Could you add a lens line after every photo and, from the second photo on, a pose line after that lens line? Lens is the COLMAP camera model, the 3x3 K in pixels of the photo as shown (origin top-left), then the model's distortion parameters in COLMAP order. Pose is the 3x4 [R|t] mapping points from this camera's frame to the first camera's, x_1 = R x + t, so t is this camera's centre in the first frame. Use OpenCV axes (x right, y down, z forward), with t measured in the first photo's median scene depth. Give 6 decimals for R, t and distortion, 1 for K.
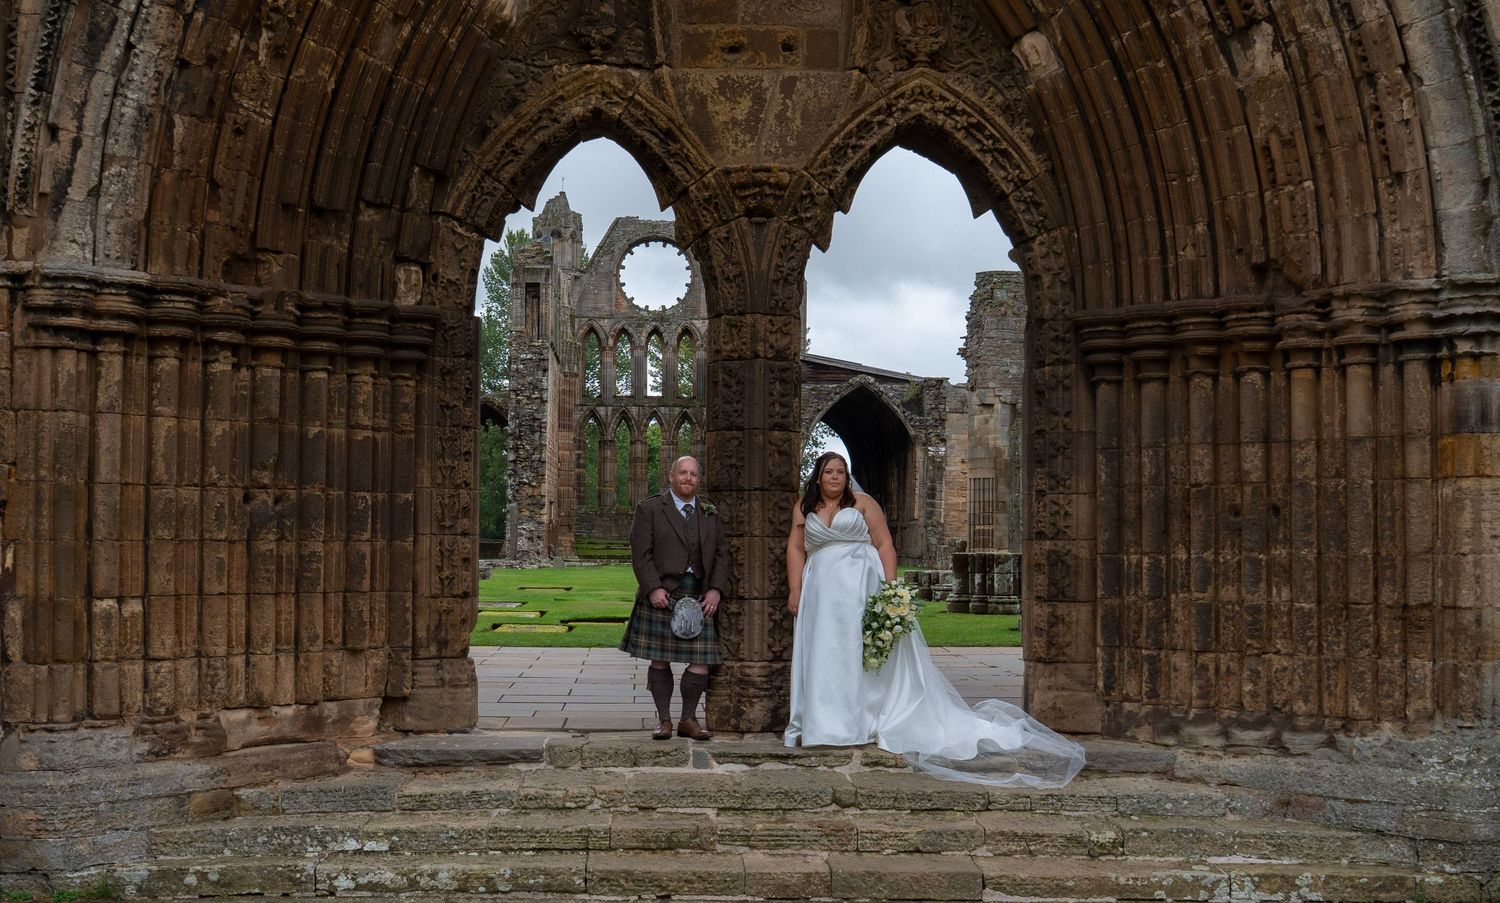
lens RADIAL K [[1552.4, 0, 722.0], [0, 1552.4, 511.5], [0, 0, 1]] dist [0.004707, 0.000458]
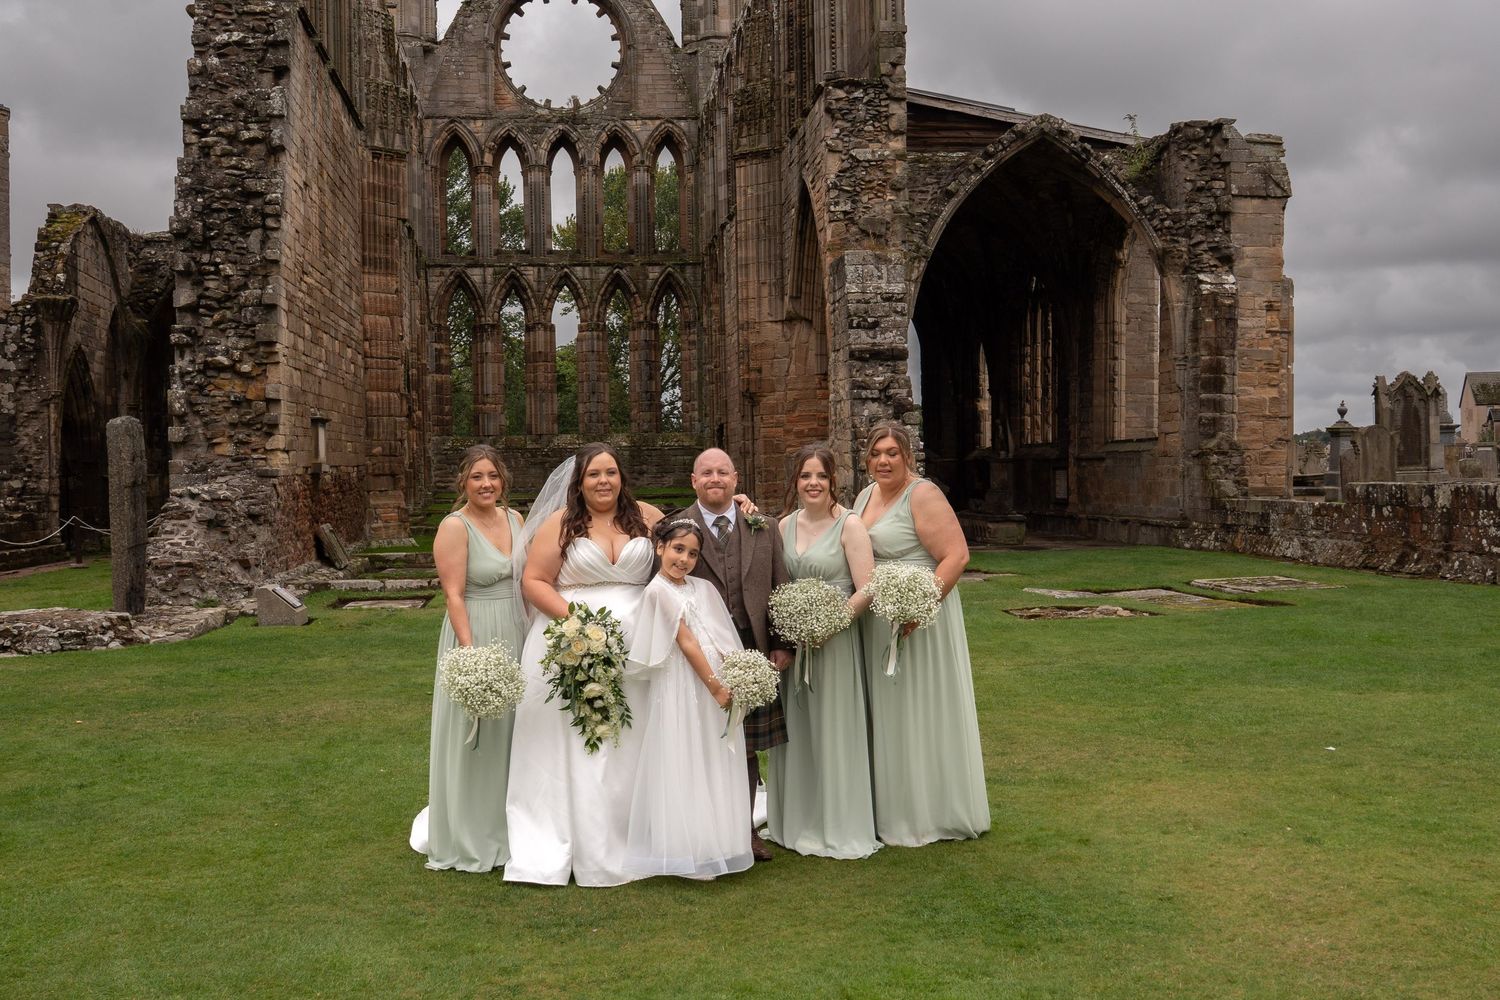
lens RADIAL K [[1574.7, 0, 750.0], [0, 1574.7, 500.0], [0, 0, 1]] dist [-0.117935, 0.098925]
pose [[0.996895, -0.030478, 0.072598, -0.019552], [0.027955, 0.998978, 0.035514, 0.002198], [-0.073607, -0.033374, 0.996729, 0.399126]]
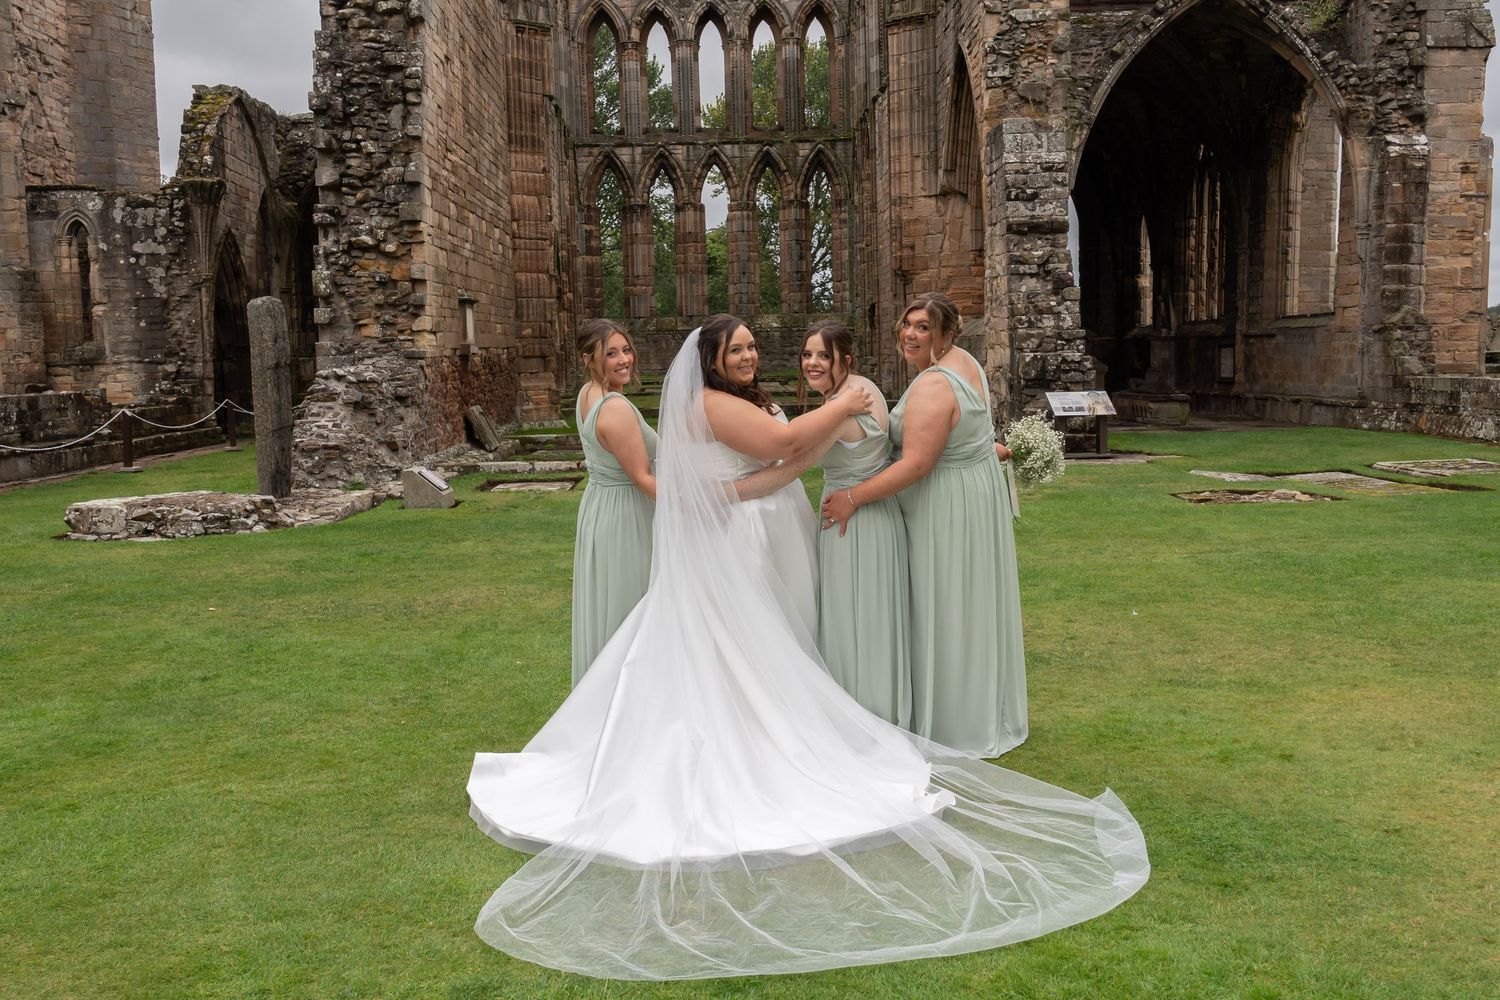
lens RADIAL K [[1559.6, 0, 750.0], [0, 1559.6, 500.0], [0, 0, 1]] dist [-0.014199, 0.021704]
pose [[0.999113, -0.033173, -0.025941, -0.019454], [0.035785, 0.993533, 0.107760, 0.002736], [0.022198, -0.108593, 0.993838, 0.405815]]
